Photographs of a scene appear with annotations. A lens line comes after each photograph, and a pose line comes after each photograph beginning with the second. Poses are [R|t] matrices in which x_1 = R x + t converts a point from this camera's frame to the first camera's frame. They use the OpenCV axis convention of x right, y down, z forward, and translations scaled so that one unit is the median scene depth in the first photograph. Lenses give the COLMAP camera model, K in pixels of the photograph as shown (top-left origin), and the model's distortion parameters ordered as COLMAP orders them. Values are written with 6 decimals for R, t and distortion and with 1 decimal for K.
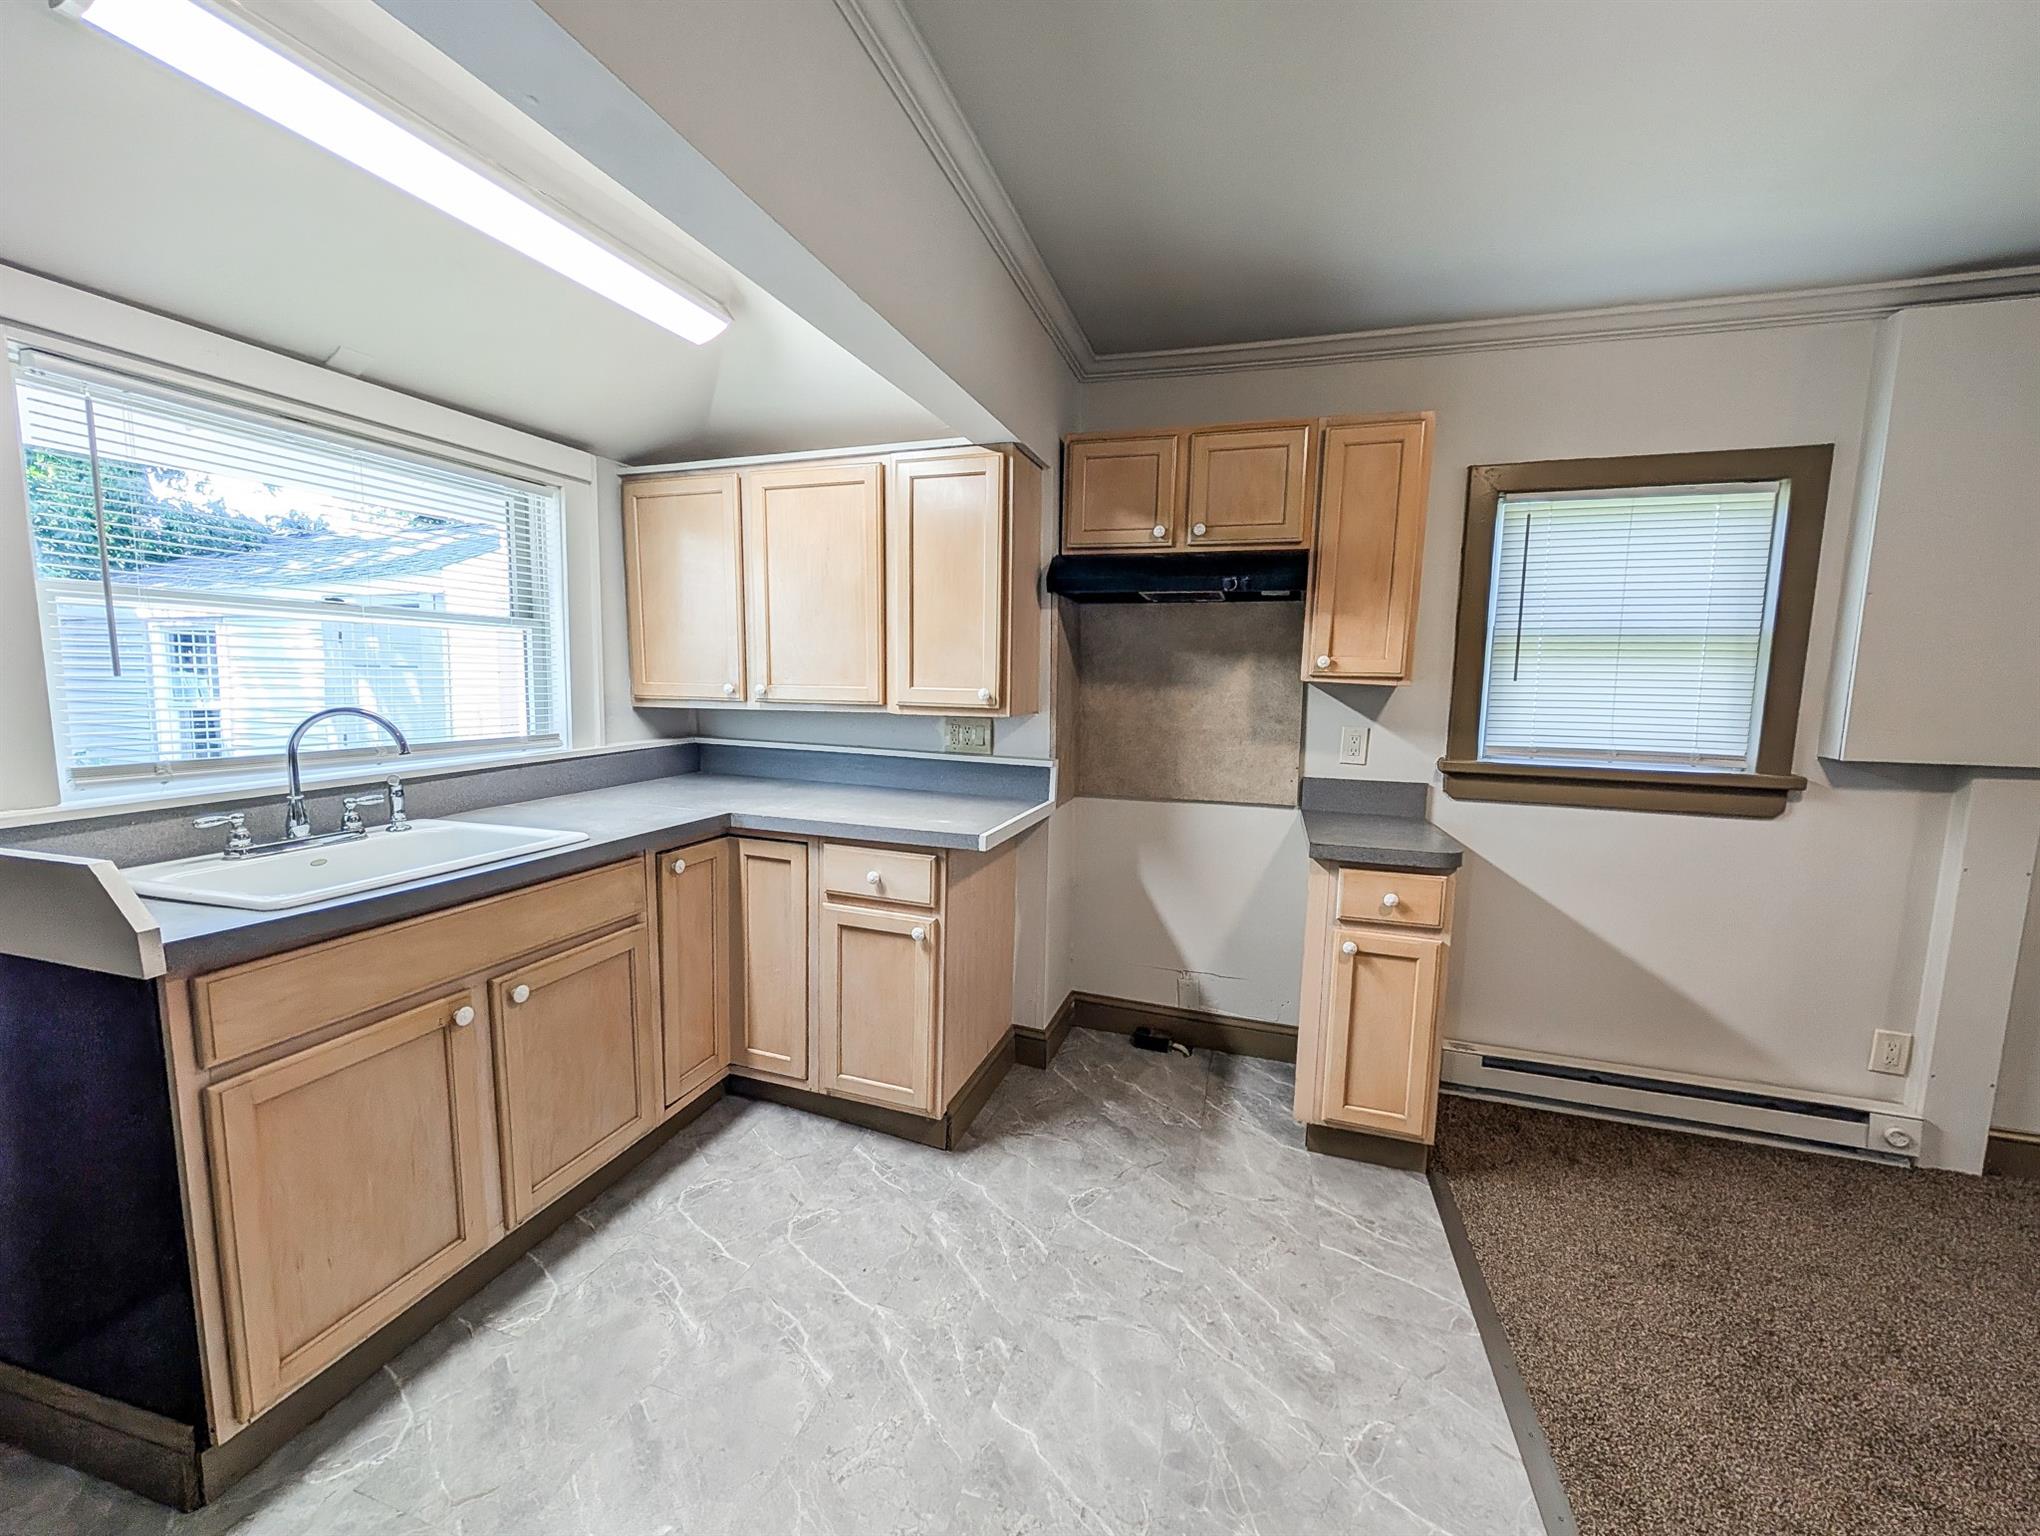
lens RADIAL K [[799.0, 0, 1020.0], [0, 799.0, 768.0], [0, 0, 1]] dist [-0.000582, -0.000129]
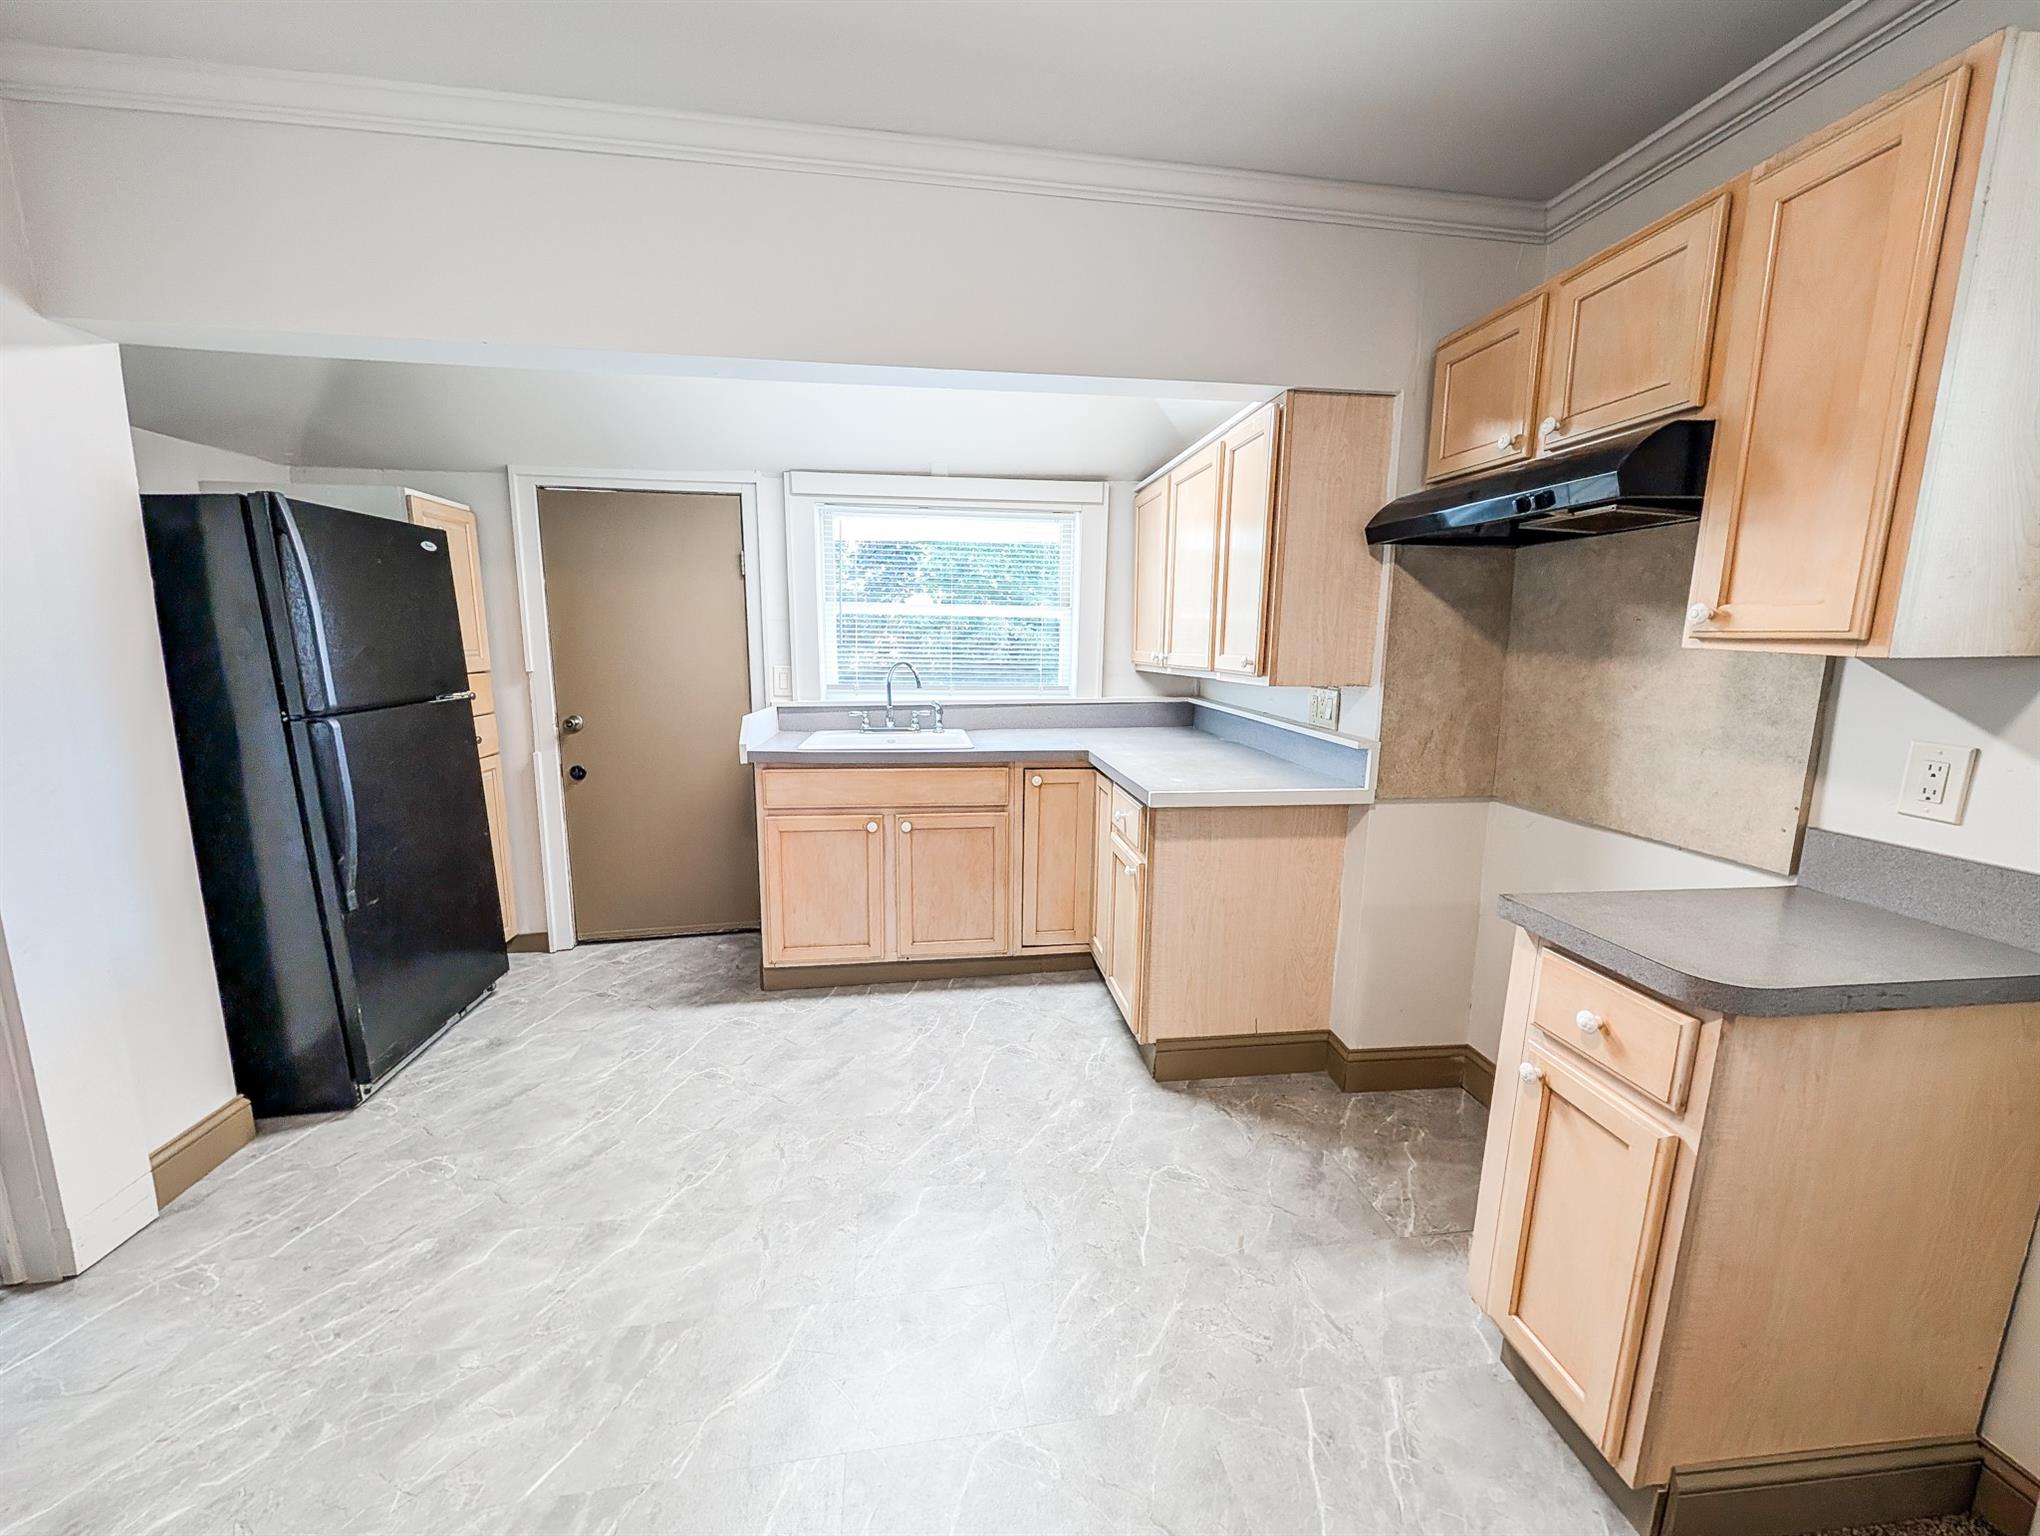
lens RADIAL K [[772.1, 0, 1020.0], [0, 772.1, 768.0], [0, 0, 1]] dist [0.001009, 0.000029]
pose [[0.434187, 0.134973, -0.890654, 0.690787], [-0.106822, 0.989450, 0.097870, -0.026050], [0.894467, 0.052648, 0.444024, 0.332855]]
